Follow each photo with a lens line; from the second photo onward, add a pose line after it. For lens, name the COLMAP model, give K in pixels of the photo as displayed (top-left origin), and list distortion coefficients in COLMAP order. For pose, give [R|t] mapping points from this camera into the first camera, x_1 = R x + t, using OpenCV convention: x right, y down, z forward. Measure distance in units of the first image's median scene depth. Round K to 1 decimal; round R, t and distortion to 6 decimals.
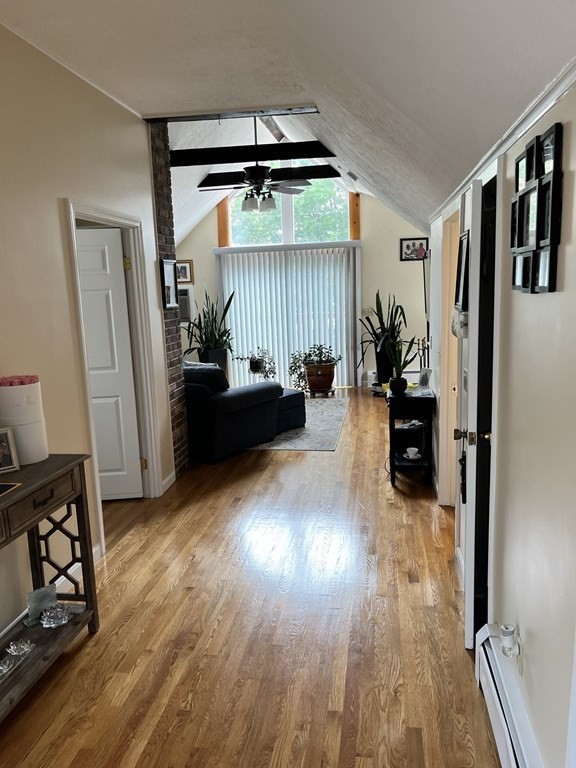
lens RADIAL K [[581.8, 0, 281.5], [0, 581.8, 387.0], [0, 0, 1]] dist [0.071874, -0.106089]
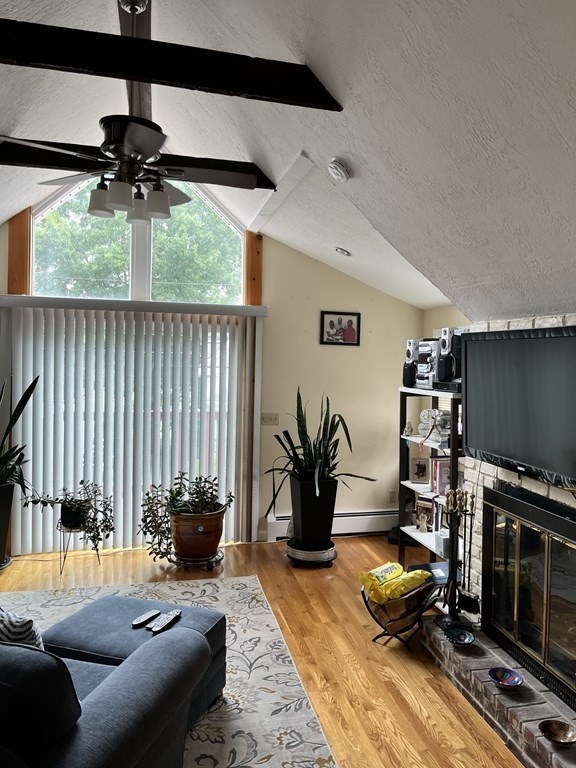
lens RADIAL K [[581.8, 0, 299.5], [0, 581.8, 385.4], [0, 0, 1]] dist [0.071874, -0.106089]
pose [[0.918770, 0.046545, 0.392039, -0.071607], [0.009545, 0.990117, -0.139921, -0.078671], [-0.394677, 0.132297, 0.909245, 0.424047]]
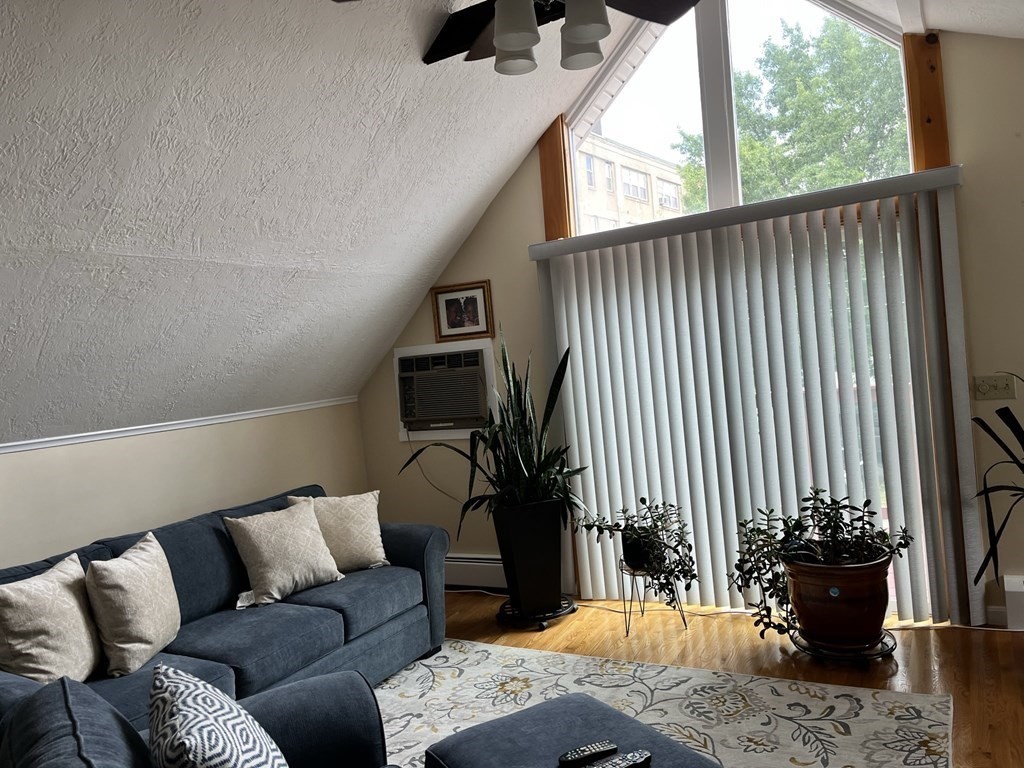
lens RADIAL K [[775.7, 0, 505.8], [0, 775.7, 384.4], [0, 0, 1]] dist [0.071874, -0.106089]
pose [[0.937905, -0.042922, -0.344226, 0.048422], [0.000590, 0.992512, -0.122149, -0.080635], [0.346891, 0.114361, 0.930907, 0.526775]]
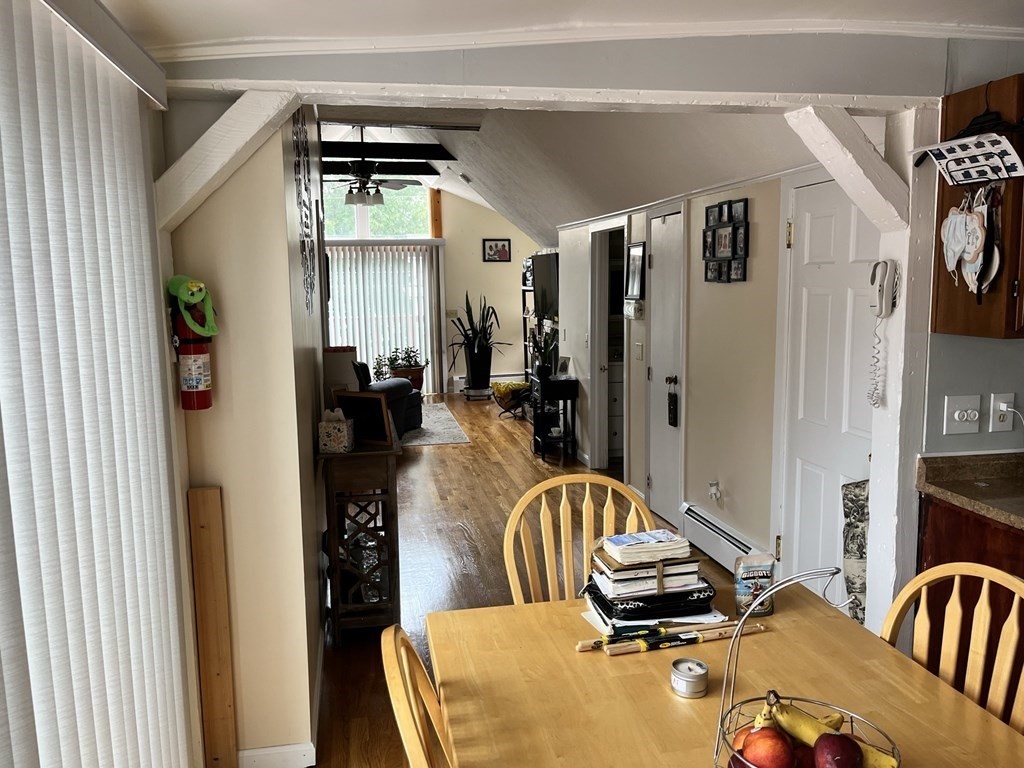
lens RADIAL K [[775.7, 0, 504.8], [0, 775.7, 387.2], [0, 0, 1]] dist [0.071874, -0.106089]
pose [[0.938177, -0.027327, 0.345075, -0.214685], [0.045002, 0.998047, -0.043314, 0.050008], [-0.343217, 0.056165, 0.937575, -0.209274]]
